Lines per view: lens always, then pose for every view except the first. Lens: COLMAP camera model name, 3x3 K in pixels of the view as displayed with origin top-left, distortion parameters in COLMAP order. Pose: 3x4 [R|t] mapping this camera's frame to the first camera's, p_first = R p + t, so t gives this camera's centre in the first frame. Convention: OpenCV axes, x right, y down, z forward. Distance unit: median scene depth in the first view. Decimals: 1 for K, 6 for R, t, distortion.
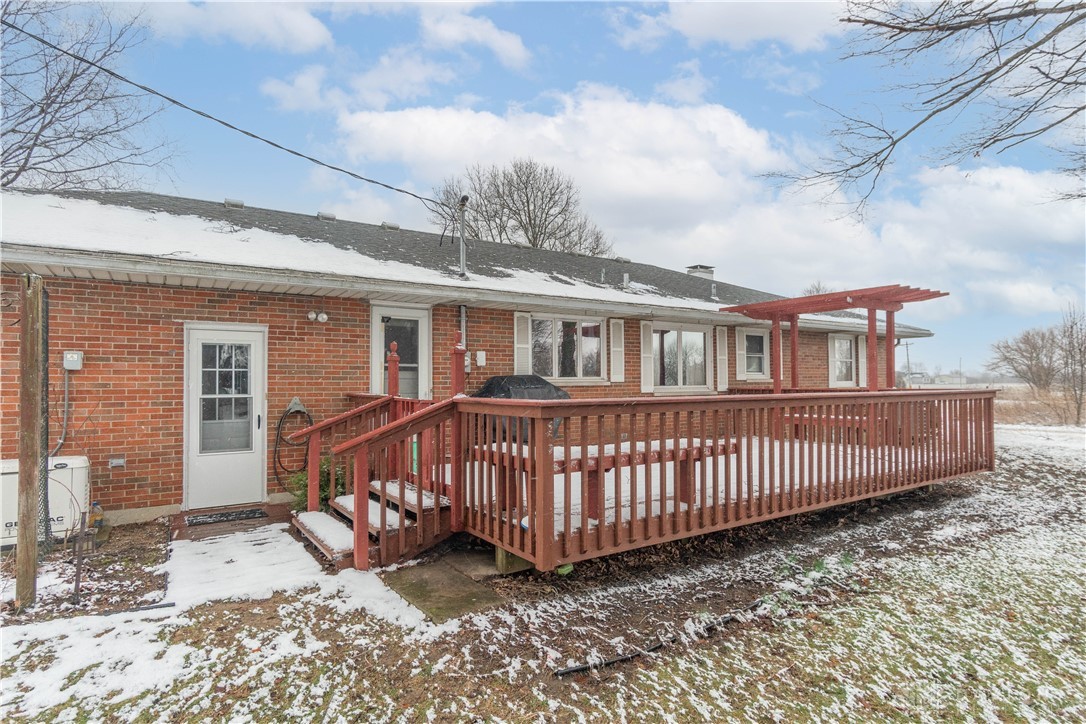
lens RADIAL K [[583.8, 0, 543.0], [0, 583.8, 368.5], [0, 0, 1]] dist [0.003315, -0.000232]
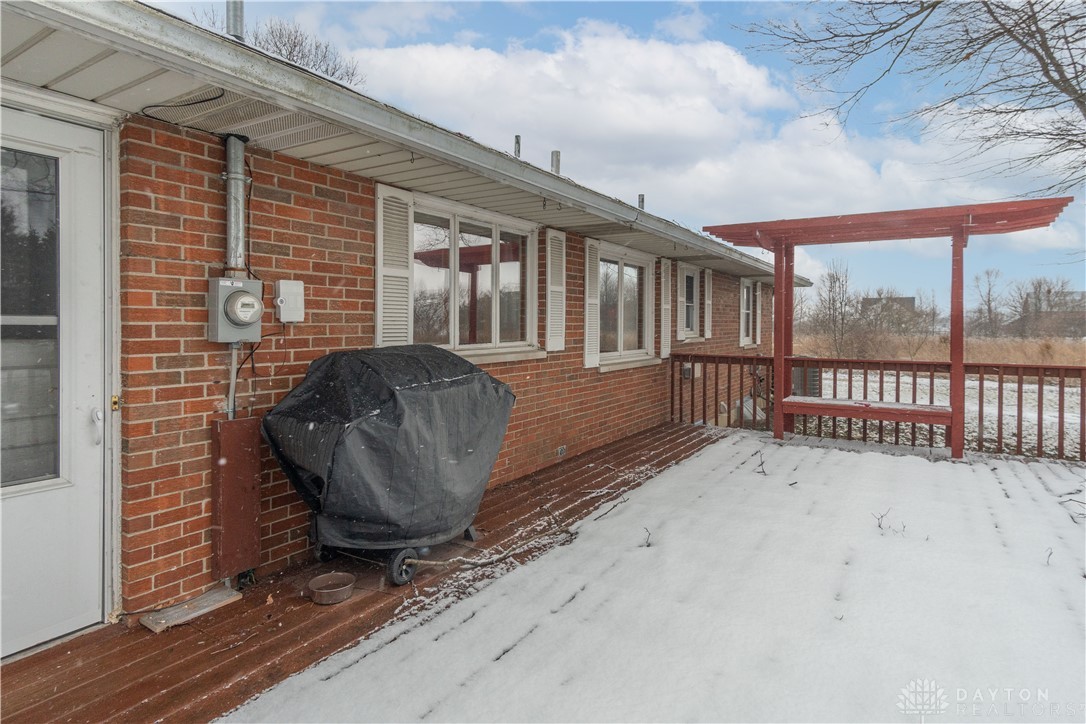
lens RADIAL K [[583.8, 0, 552.8], [0, 583.8, 323.1], [0, 0, 1]] dist [0.003315, -0.000232]
pose [[0.905575, 0.006320, 0.424139, -0.108771], [-0.013299, 0.999820, 0.013498, -0.010306], [-0.423977, -0.017864, 0.905497, 0.594892]]
